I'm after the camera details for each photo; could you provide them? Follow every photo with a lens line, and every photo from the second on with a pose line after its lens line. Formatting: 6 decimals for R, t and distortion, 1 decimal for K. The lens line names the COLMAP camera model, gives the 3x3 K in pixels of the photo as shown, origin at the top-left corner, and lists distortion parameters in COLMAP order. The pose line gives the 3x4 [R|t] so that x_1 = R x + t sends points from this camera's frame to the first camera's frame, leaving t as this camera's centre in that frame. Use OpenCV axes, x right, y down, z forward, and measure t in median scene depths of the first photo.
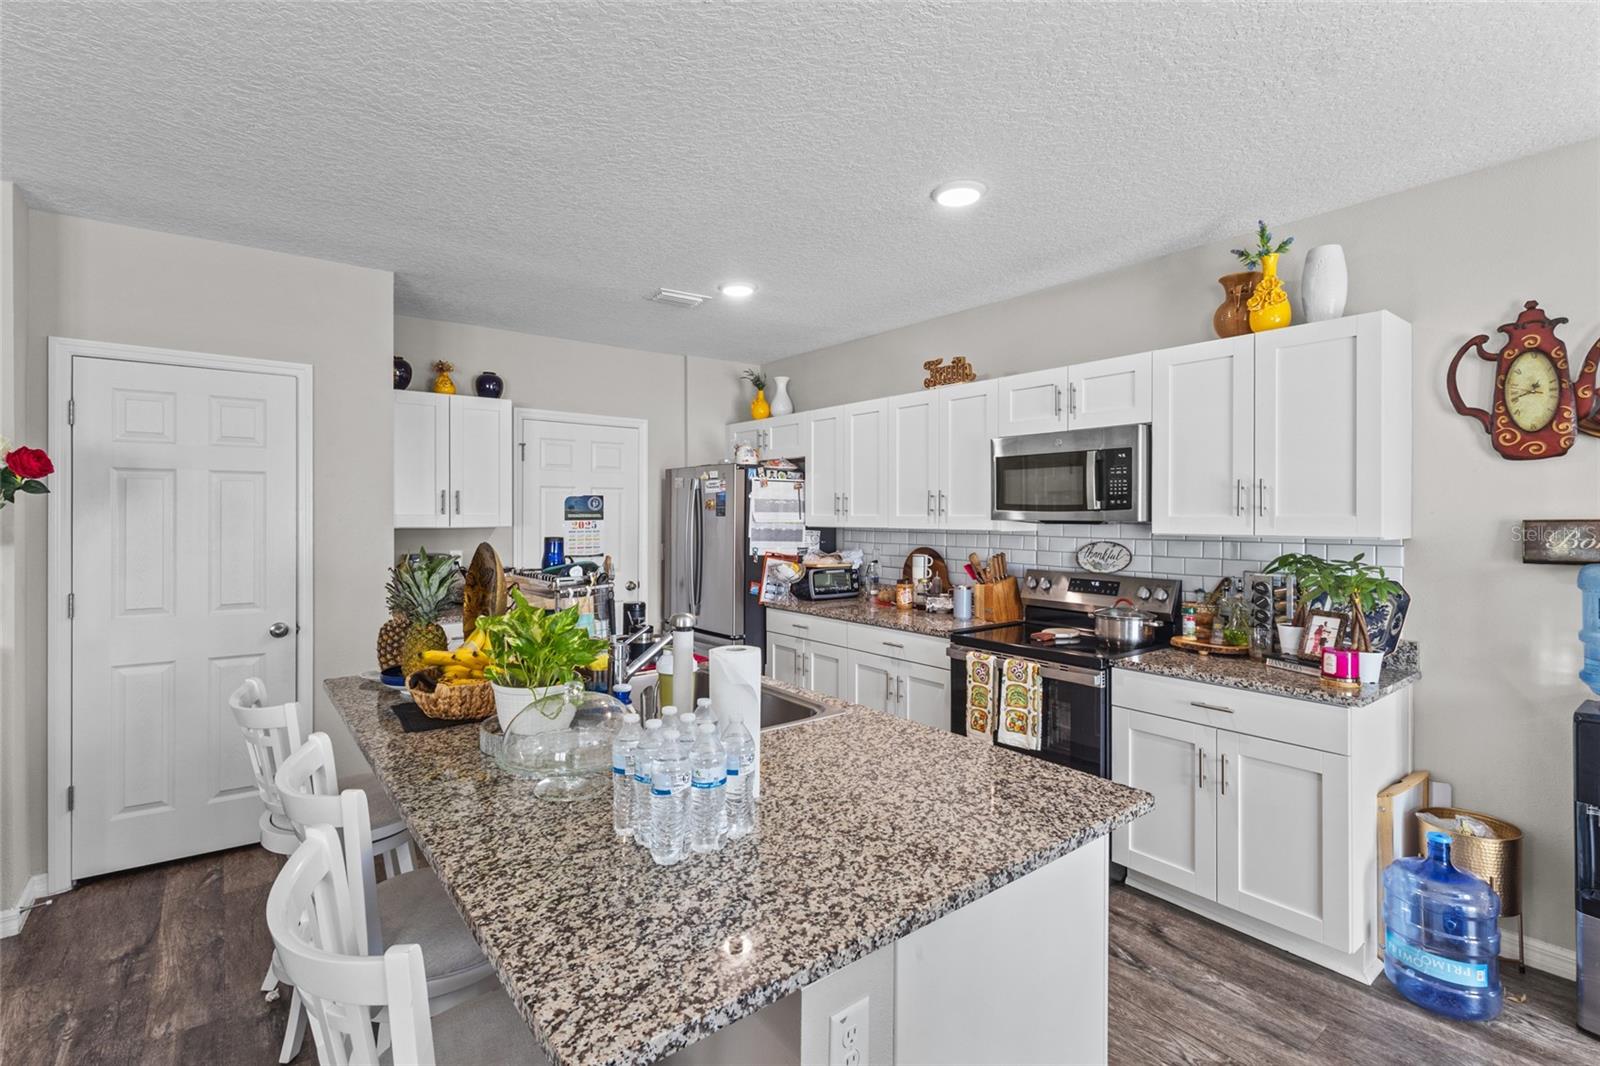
lens RADIAL K [[743.2, 0, 797.0], [0, 743.2, 522.0], [0, 0, 1]] dist [0.001179, 0.000713]
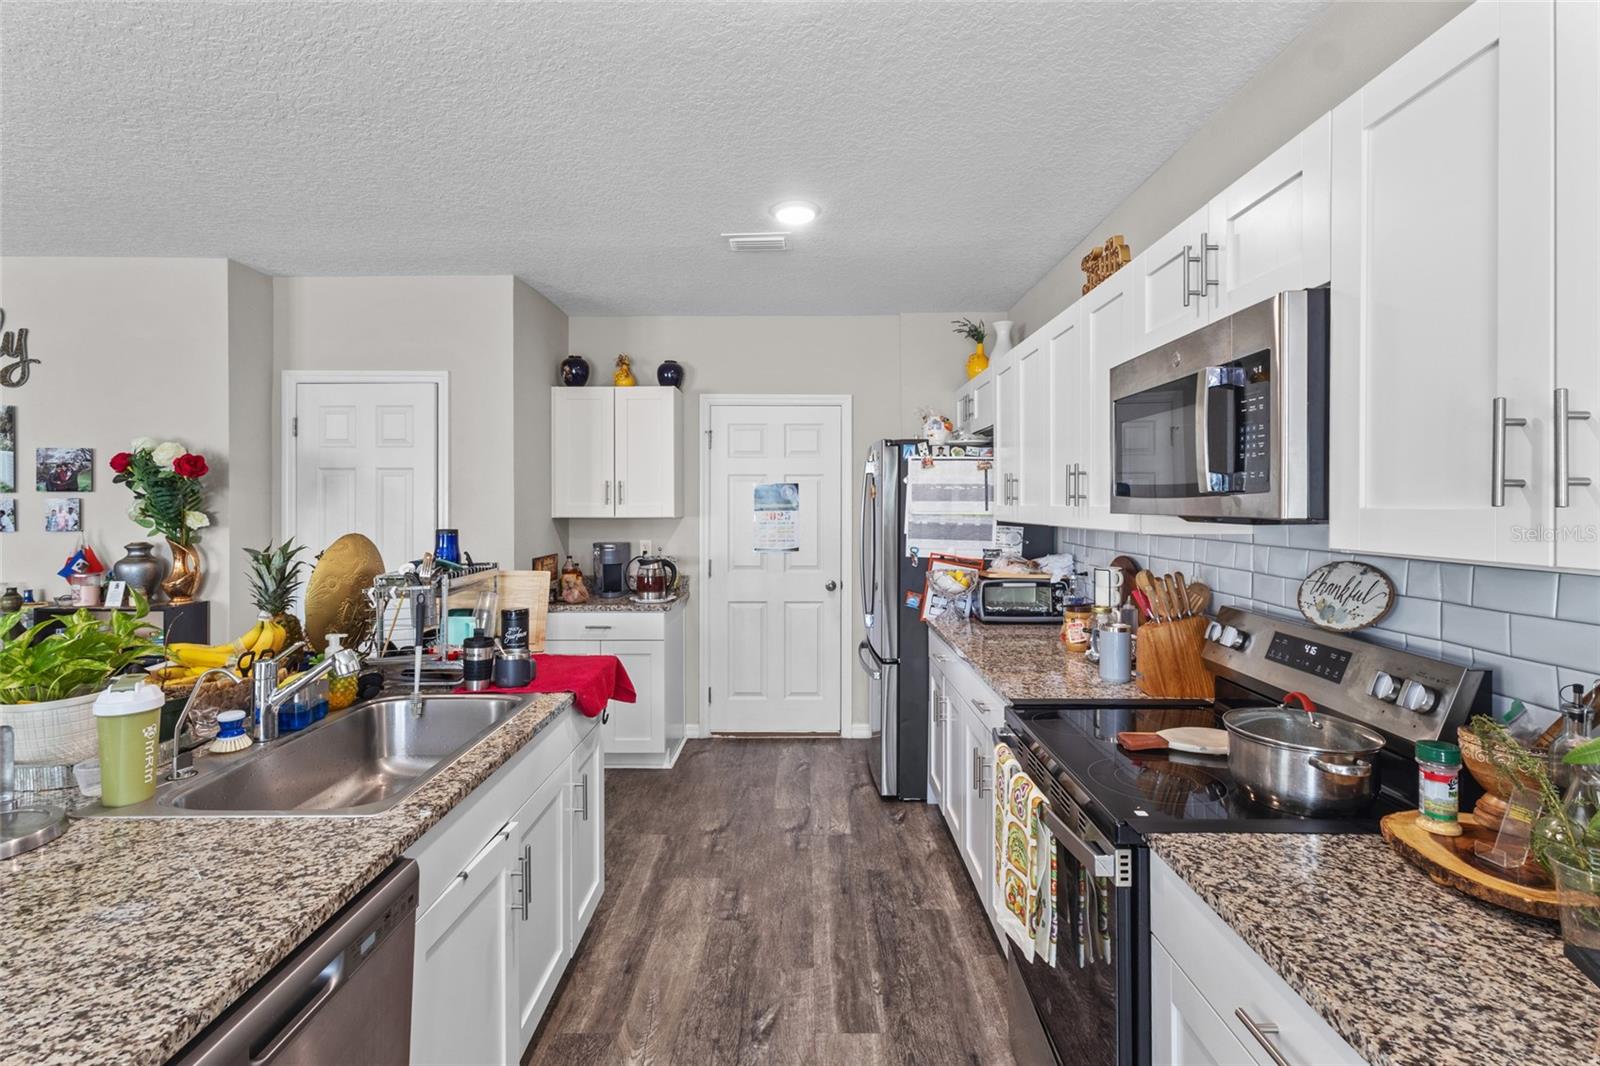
lens RADIAL K [[747.4, 0, 794.7], [0, 747.4, 506.4], [0, 0, 1]] dist [0.002764, 0.000272]
pose [[0.784871, 0.001016, -0.619658, 0.337007], [-0.005875, 0.999966, -0.005802, -0.002716], [0.619631, 0.008194, 0.784850, 0.325370]]
